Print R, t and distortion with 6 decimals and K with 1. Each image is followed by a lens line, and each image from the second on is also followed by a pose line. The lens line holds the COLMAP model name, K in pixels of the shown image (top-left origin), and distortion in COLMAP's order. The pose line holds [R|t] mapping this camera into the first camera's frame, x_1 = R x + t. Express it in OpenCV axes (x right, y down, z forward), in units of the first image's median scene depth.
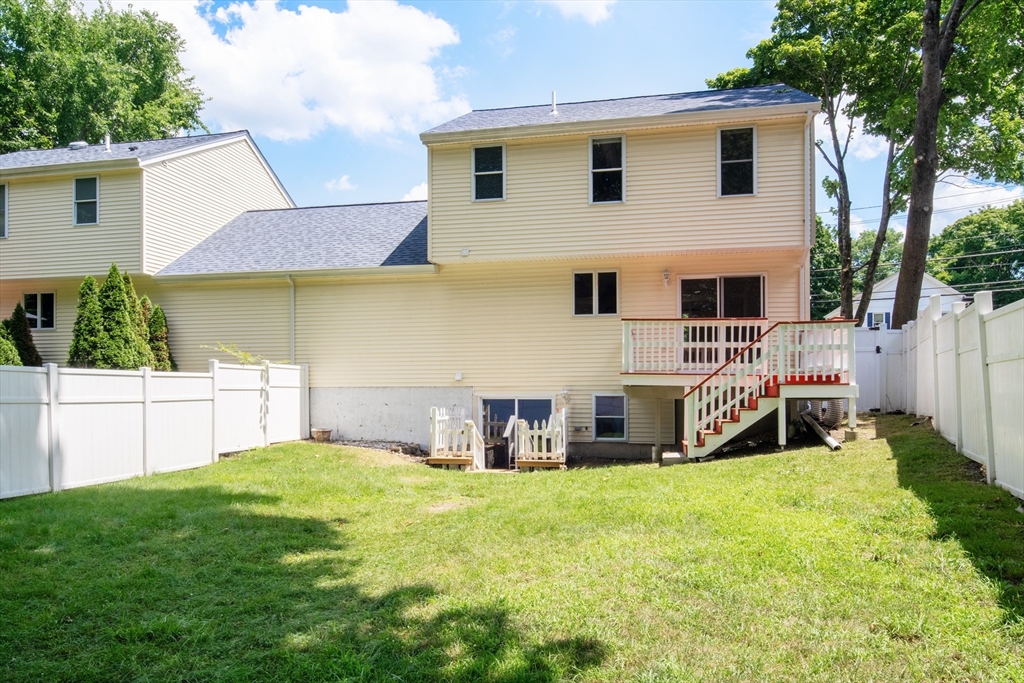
lens RADIAL K [[596.8, 0, 511.7], [0, 596.8, 334.9], [0, 0, 1]] dist [0.002936, -0.000124]
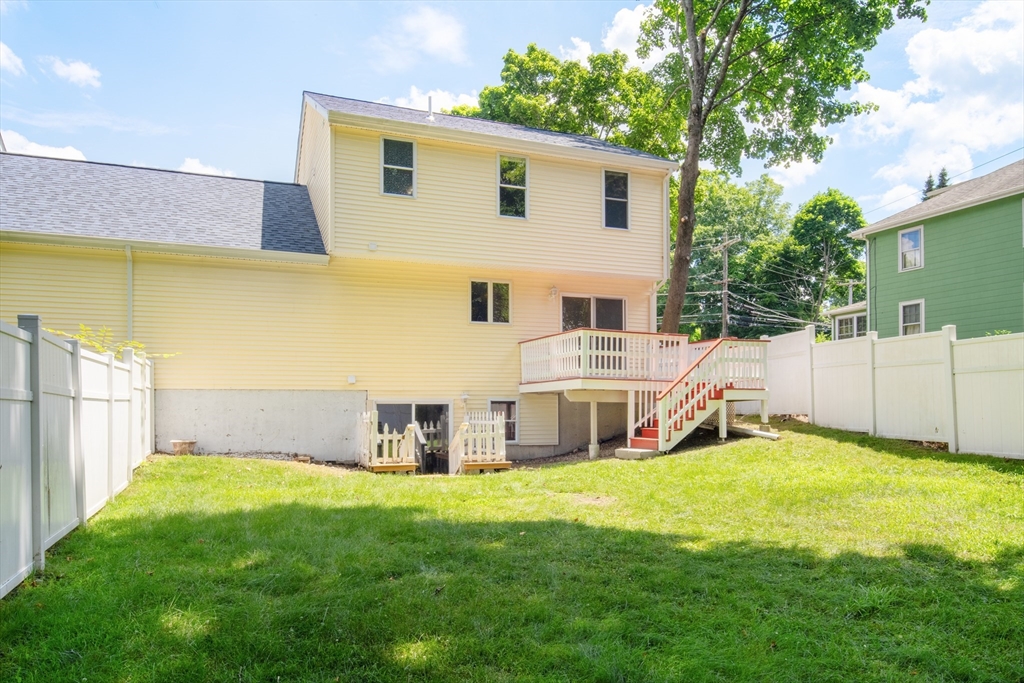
lens RADIAL K [[591.2, 0, 512.0], [0, 591.2, 341.5], [0, 0, 1]] dist [0.012377, -0.000872]
pose [[0.879903, 0.052660, 0.472226, -0.313081], [-0.048262, 0.998605, -0.021432, 0.019100], [-0.472695, -0.003932, 0.881217, 0.074796]]
